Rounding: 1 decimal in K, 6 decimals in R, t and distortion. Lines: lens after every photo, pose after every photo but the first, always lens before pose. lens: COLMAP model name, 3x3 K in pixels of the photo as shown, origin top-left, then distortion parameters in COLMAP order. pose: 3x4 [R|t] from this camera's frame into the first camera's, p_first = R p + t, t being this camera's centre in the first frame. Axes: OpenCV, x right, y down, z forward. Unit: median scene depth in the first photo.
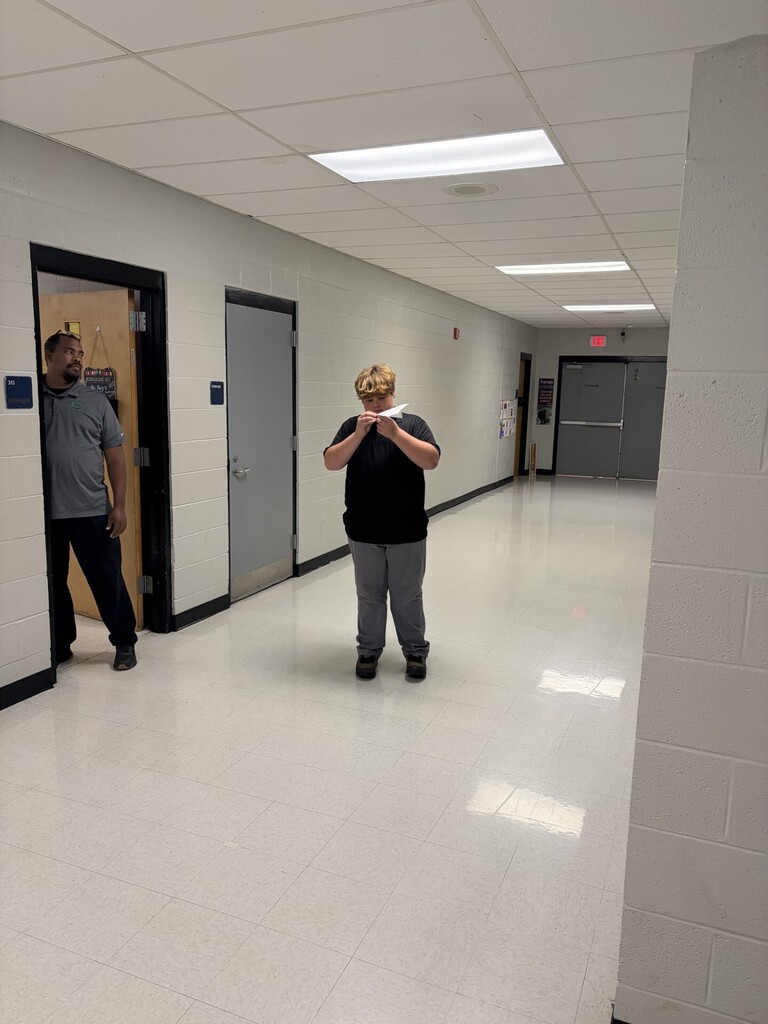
lens RADIAL K [[772.8, 0, 378.9], [0, 772.8, 517.3], [0, 0, 1]] dist [0.077884, -0.093103]
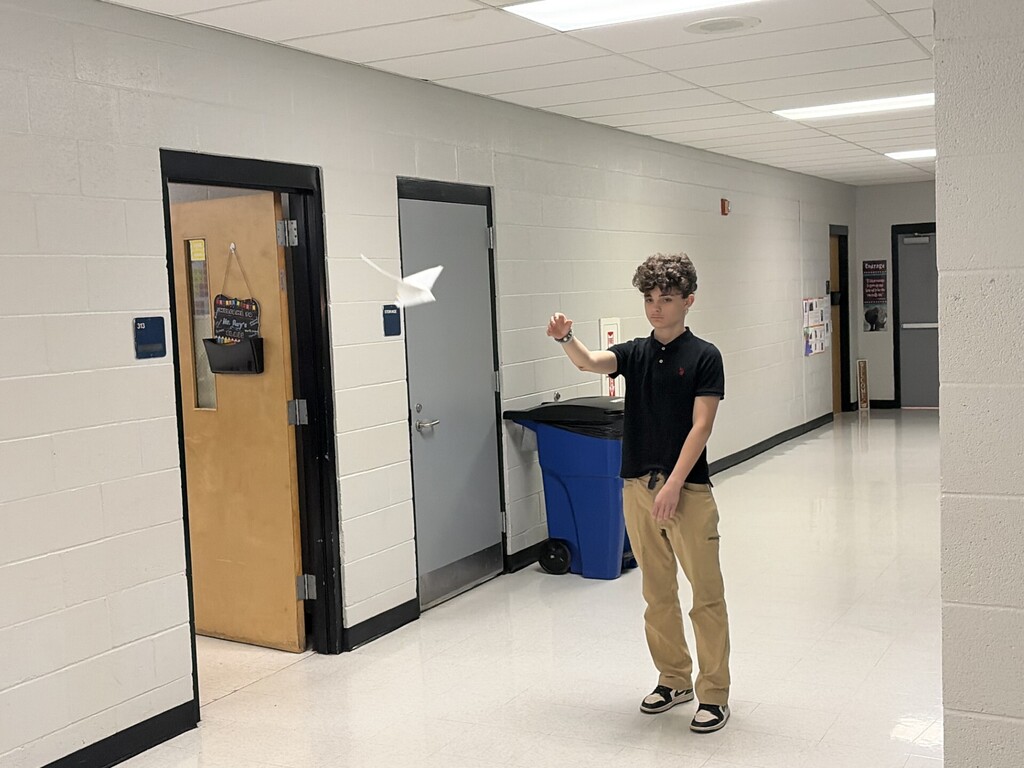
lens RADIAL K [[1218.9, 0, 499.2], [0, 1218.9, 384.3], [0, 0, 1]] dist [0.193835, -0.662995]
pose [[0.993285, -0.058527, -0.099802, 0.003907], [0.049227, 0.994427, -0.093225, 0.012732], [0.104702, 0.087686, 0.990630, -0.121974]]
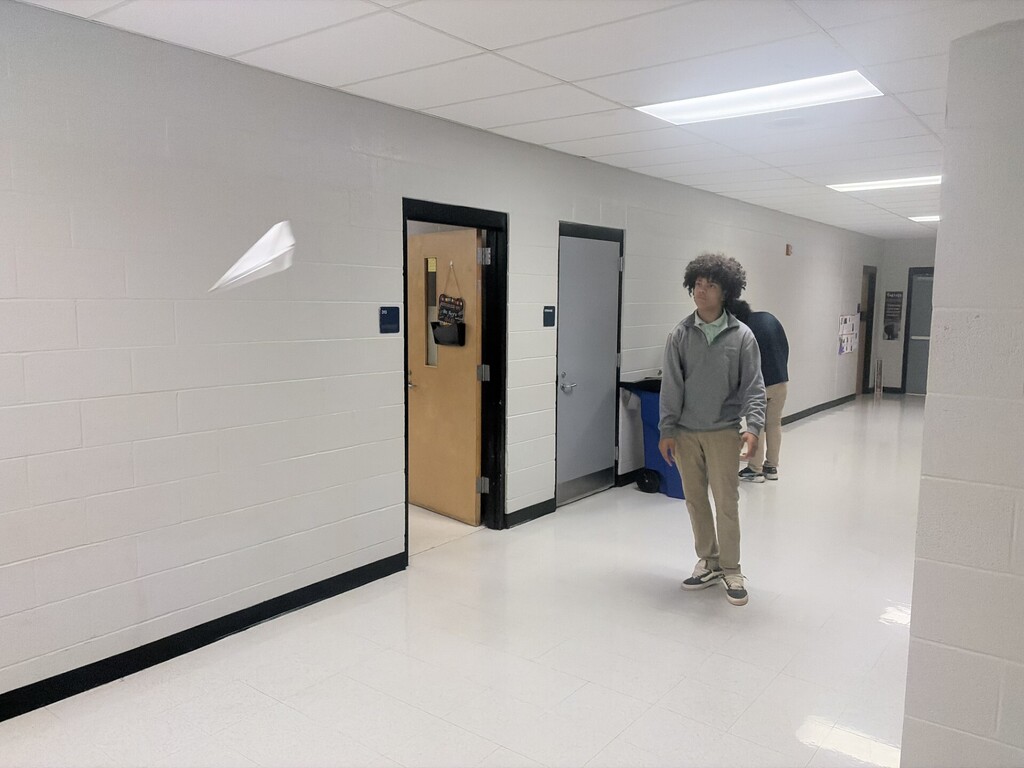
lens RADIAL K [[772.6, 0, 512.0], [0, 772.6, 384.0], [0, 0, 1]] dist [0.078400, -0.092217]
pose [[0.967792, 0.013104, -0.251411, 0.019330], [-0.028352, 0.997964, -0.057124, 0.002356], [0.250150, 0.062412, 0.966193, -0.075163]]
